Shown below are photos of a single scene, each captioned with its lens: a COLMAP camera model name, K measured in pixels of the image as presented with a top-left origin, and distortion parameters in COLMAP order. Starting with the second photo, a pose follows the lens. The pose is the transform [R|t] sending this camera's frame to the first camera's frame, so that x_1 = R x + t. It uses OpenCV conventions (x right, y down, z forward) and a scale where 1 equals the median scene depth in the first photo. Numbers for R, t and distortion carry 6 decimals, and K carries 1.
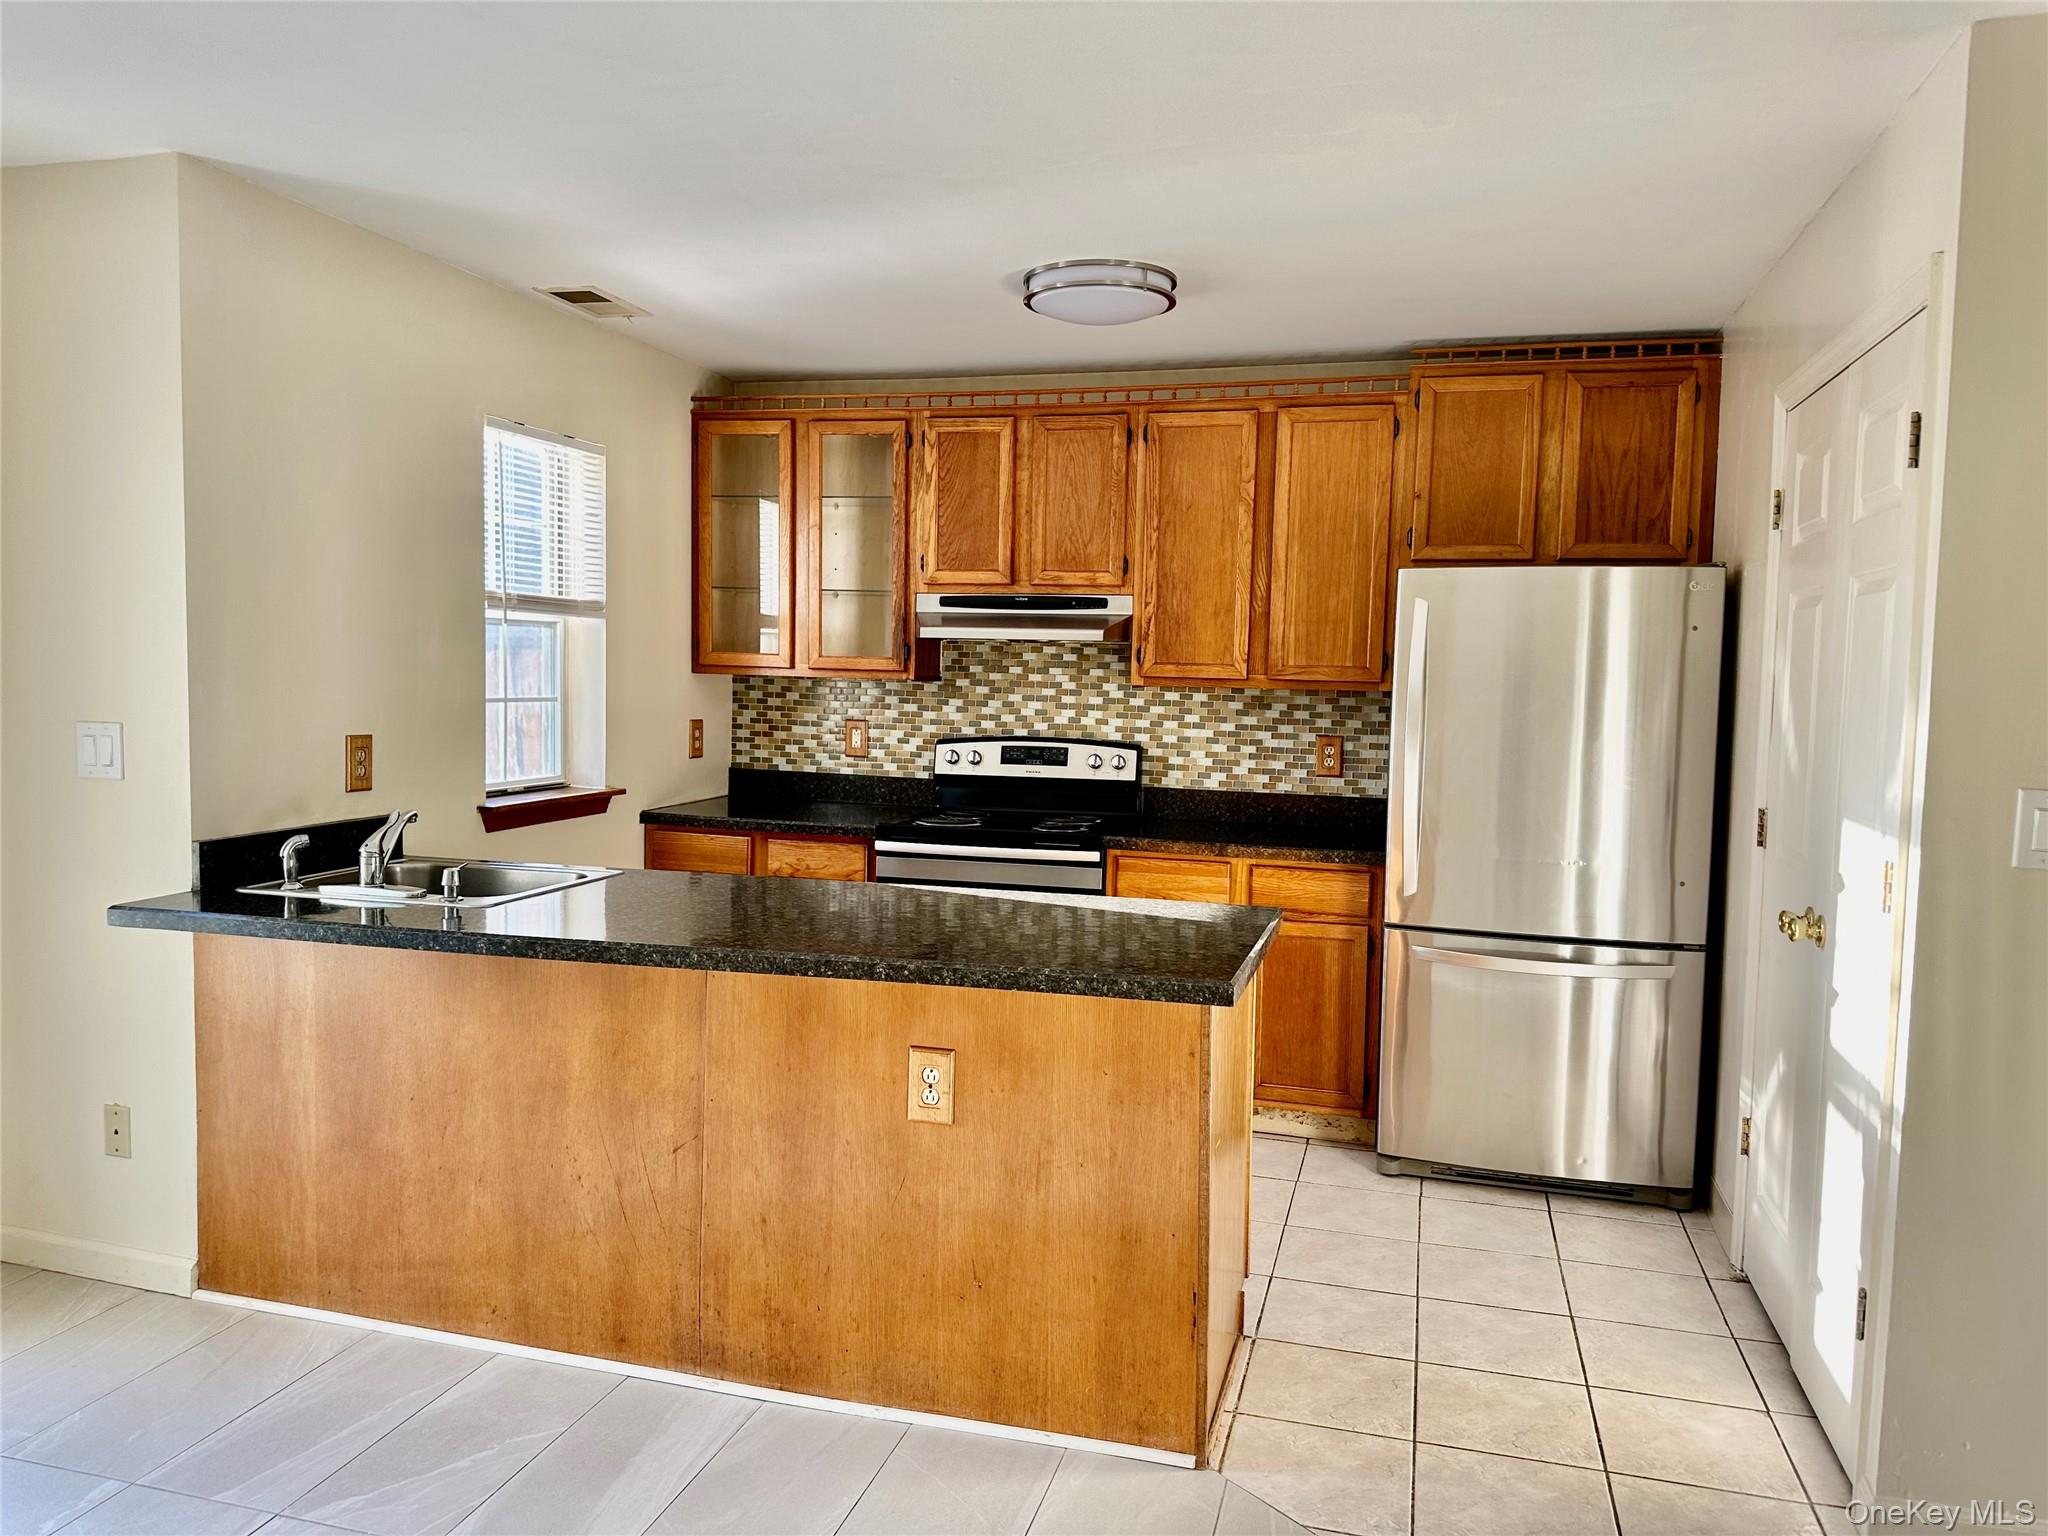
lens RADIAL K [[1440.4, 0, 1024.0], [0, 1440.4, 768.0], [0, 0, 1]] dist [0.073903, -0.000985]
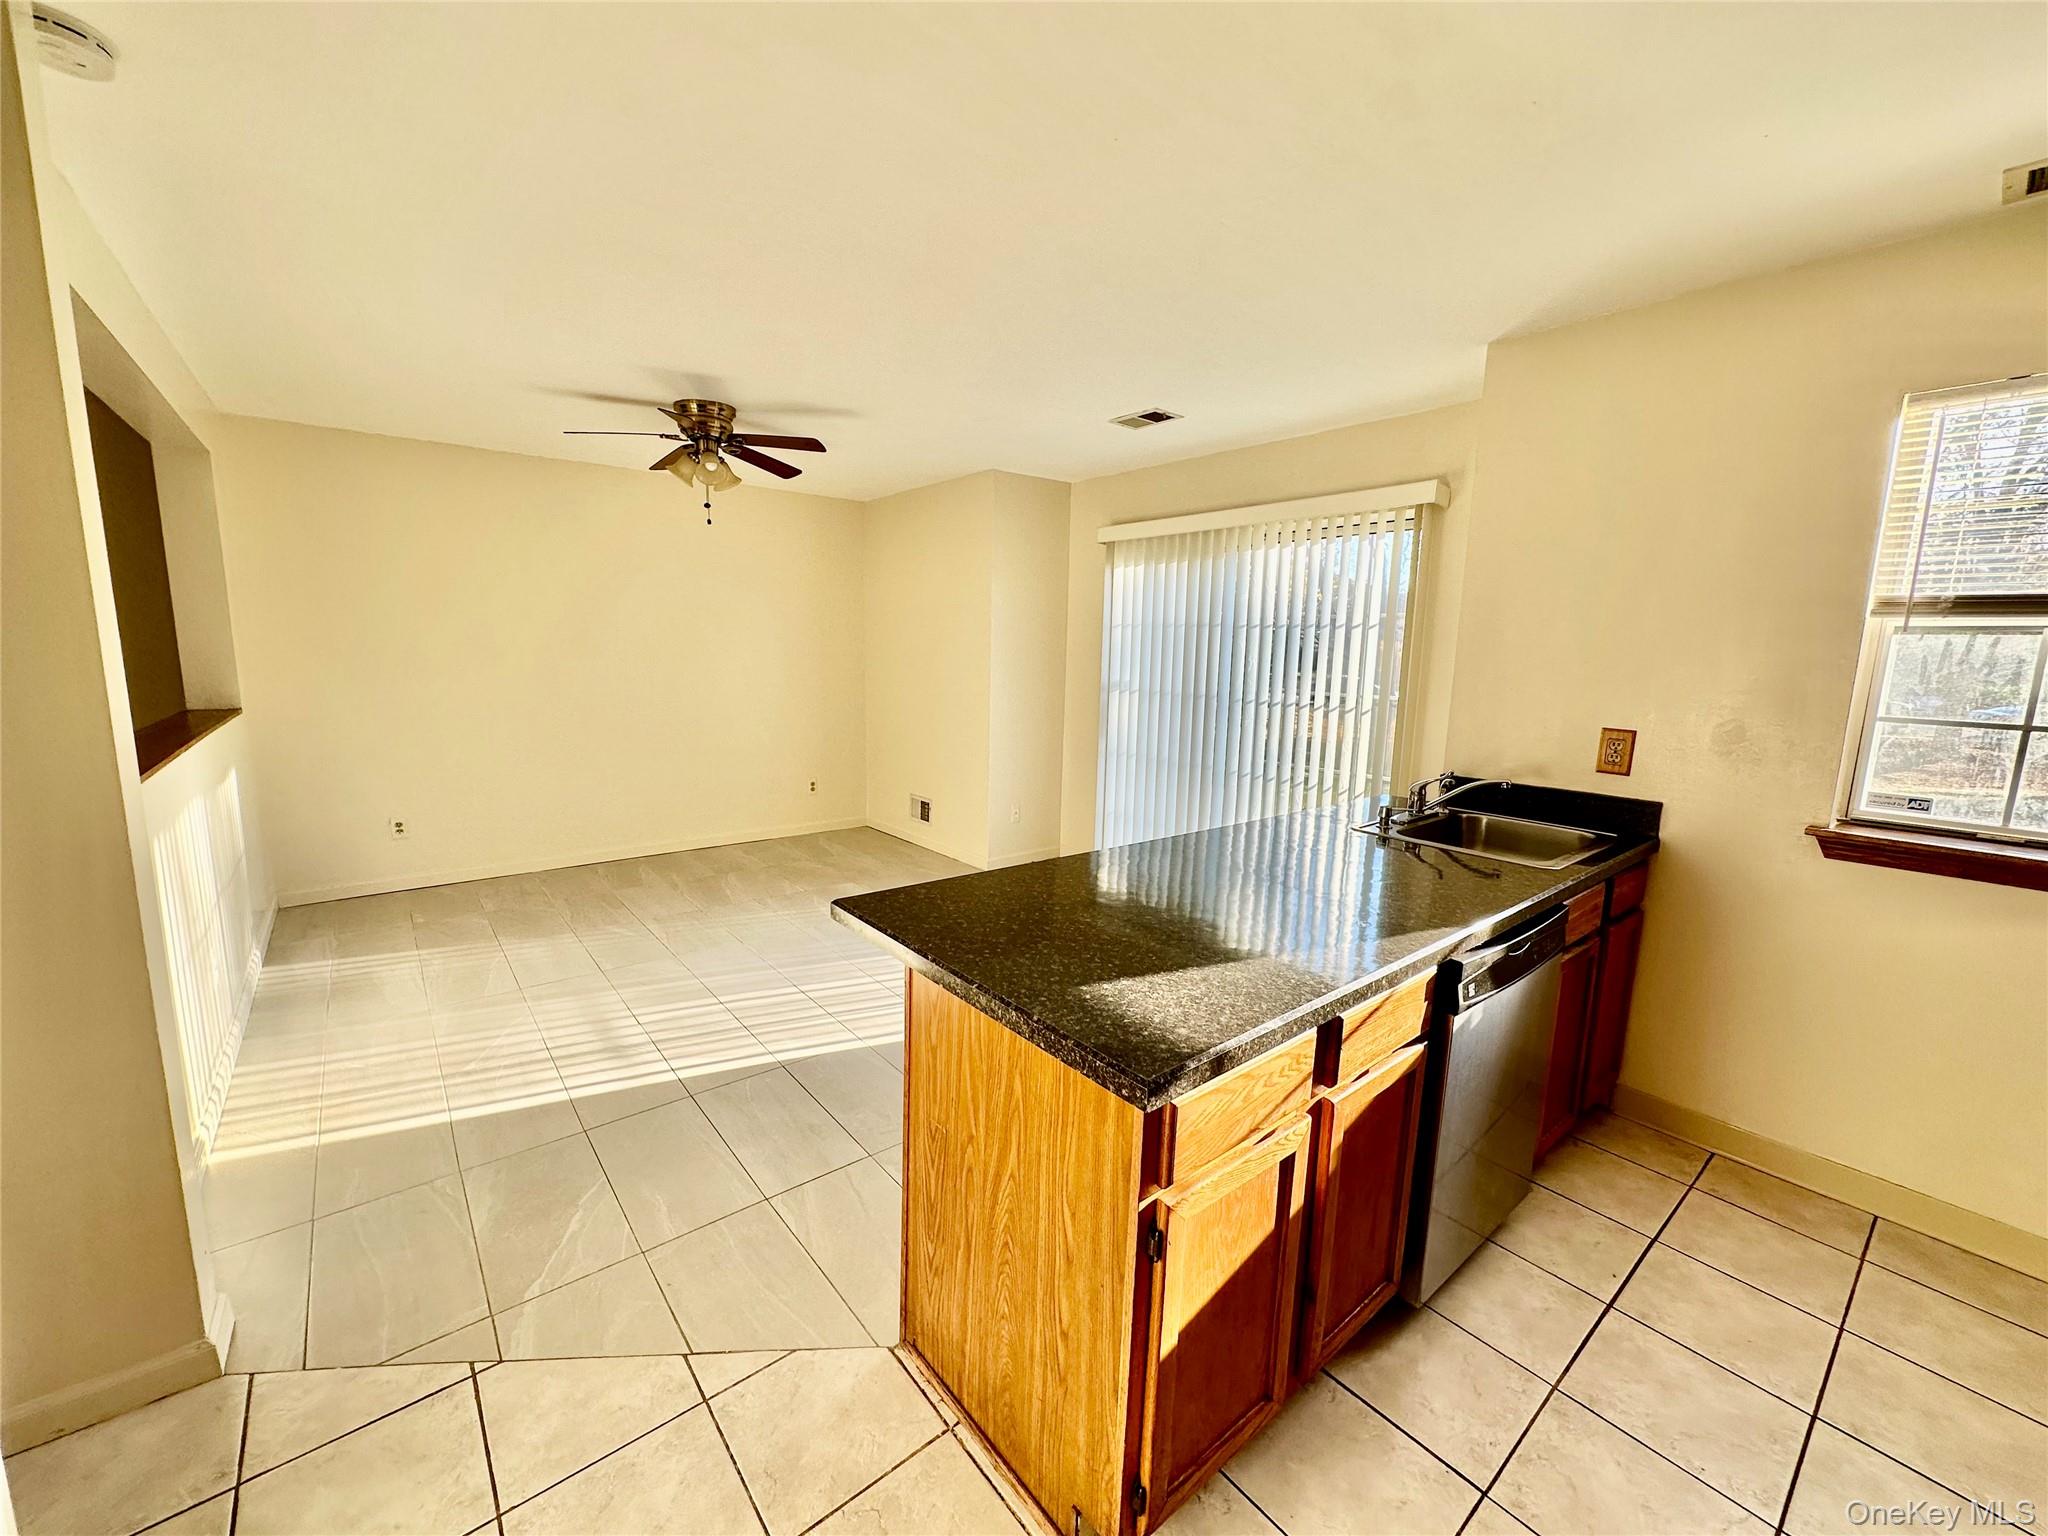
lens RADIAL K [[814.4, 0, 1024.0], [0, 814.4, 768.0], [0, 0, 1]] dist [-0.000105, 0.000174]
pose [[-0.573655, 0.092943, -0.813807, 0.347324], [-0.094927, 0.979303, 0.178759, -0.056789], [0.813578, 0.179798, -0.552959, 0.856707]]
